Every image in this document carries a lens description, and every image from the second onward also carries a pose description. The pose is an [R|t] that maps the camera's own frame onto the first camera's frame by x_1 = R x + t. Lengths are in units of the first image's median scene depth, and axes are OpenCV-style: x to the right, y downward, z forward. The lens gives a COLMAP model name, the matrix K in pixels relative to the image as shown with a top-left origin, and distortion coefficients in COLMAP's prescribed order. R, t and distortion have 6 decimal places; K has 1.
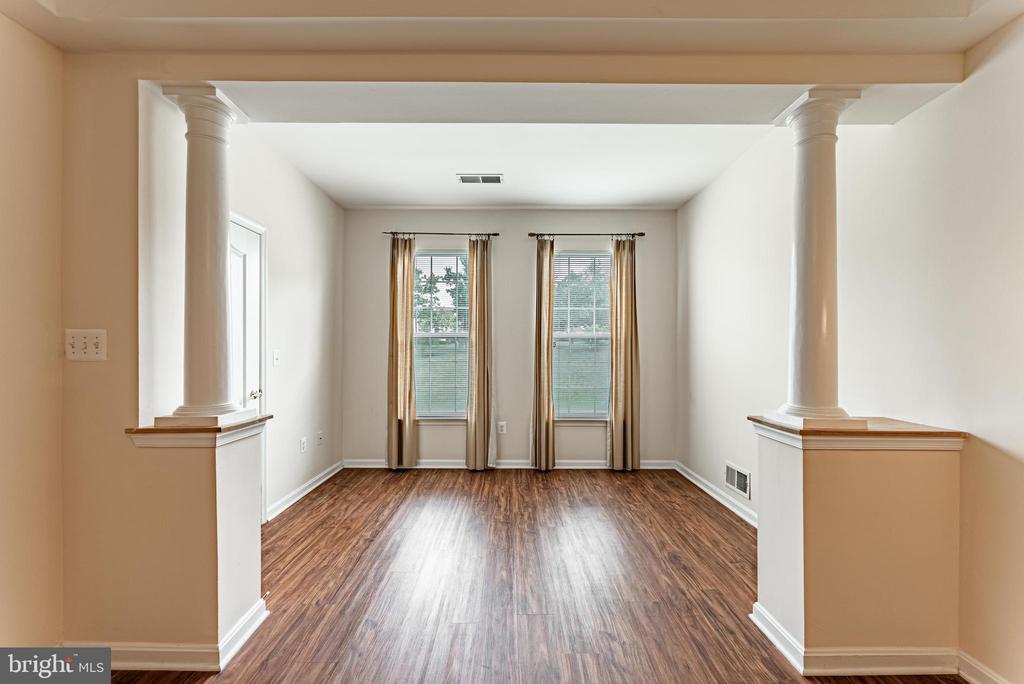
lens RADIAL K [[407.0, 0, 511.3], [0, 407.0, 352.0], [0, 0, 1]] dist [-0.000414, -0.000287]
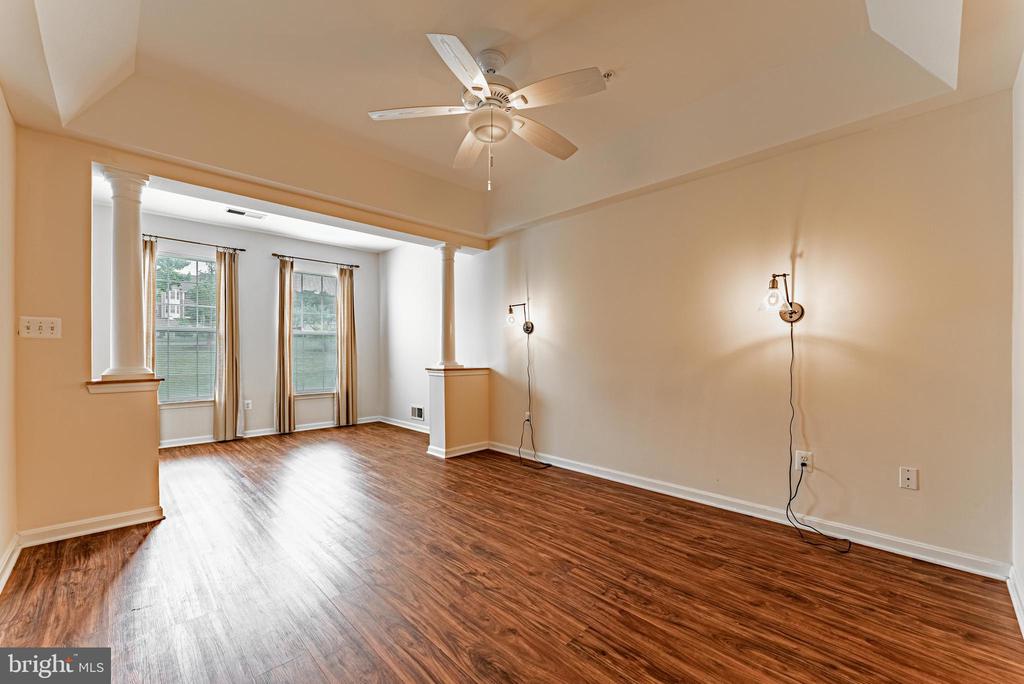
lens RADIAL K [[412.2, 0, 513.6], [0, 412.2, 351.8], [0, 0, 1]] dist [0.000308, -0.000103]
pose [[0.718233, -0.003185, 0.695795, -0.325004], [0.007642, 0.999965, -0.003311, 0.033873], [-0.695760, 0.007696, 0.718233, -0.488939]]
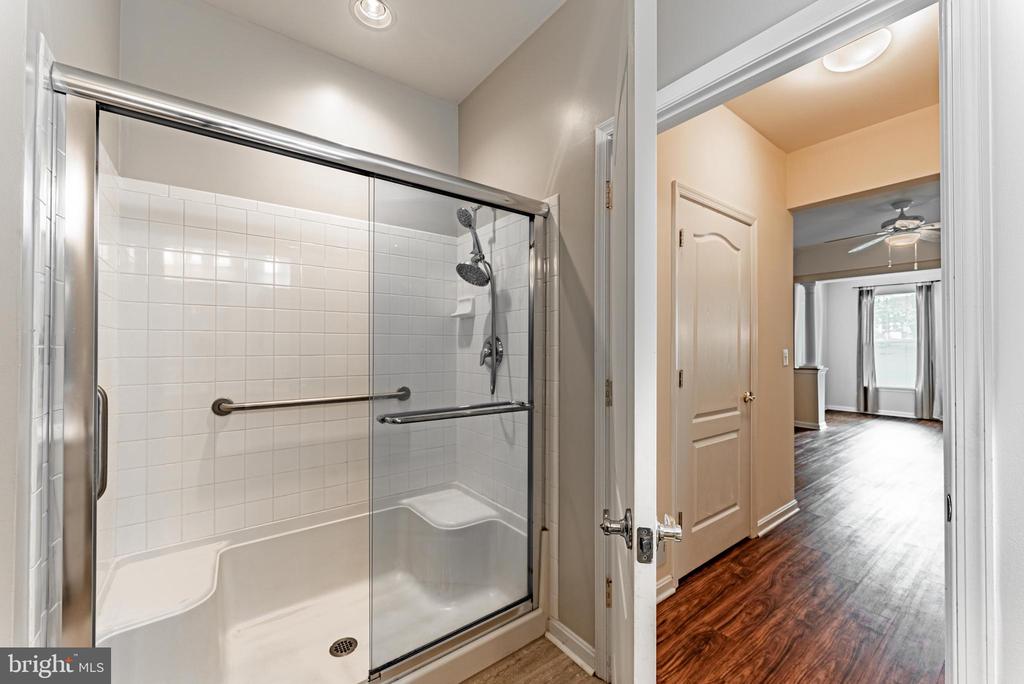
lens RADIAL K [[406.2, 0, 511.5], [0, 406.2, 342.8], [0, 0, 1]] dist [0.001076, -0.000232]
pose [[0.599311, -0.011646, -0.800432, 0.250312], [-0.004913, 0.999822, -0.018226, 0.006670], [0.800501, 0.014856, 0.599147, -1.431871]]
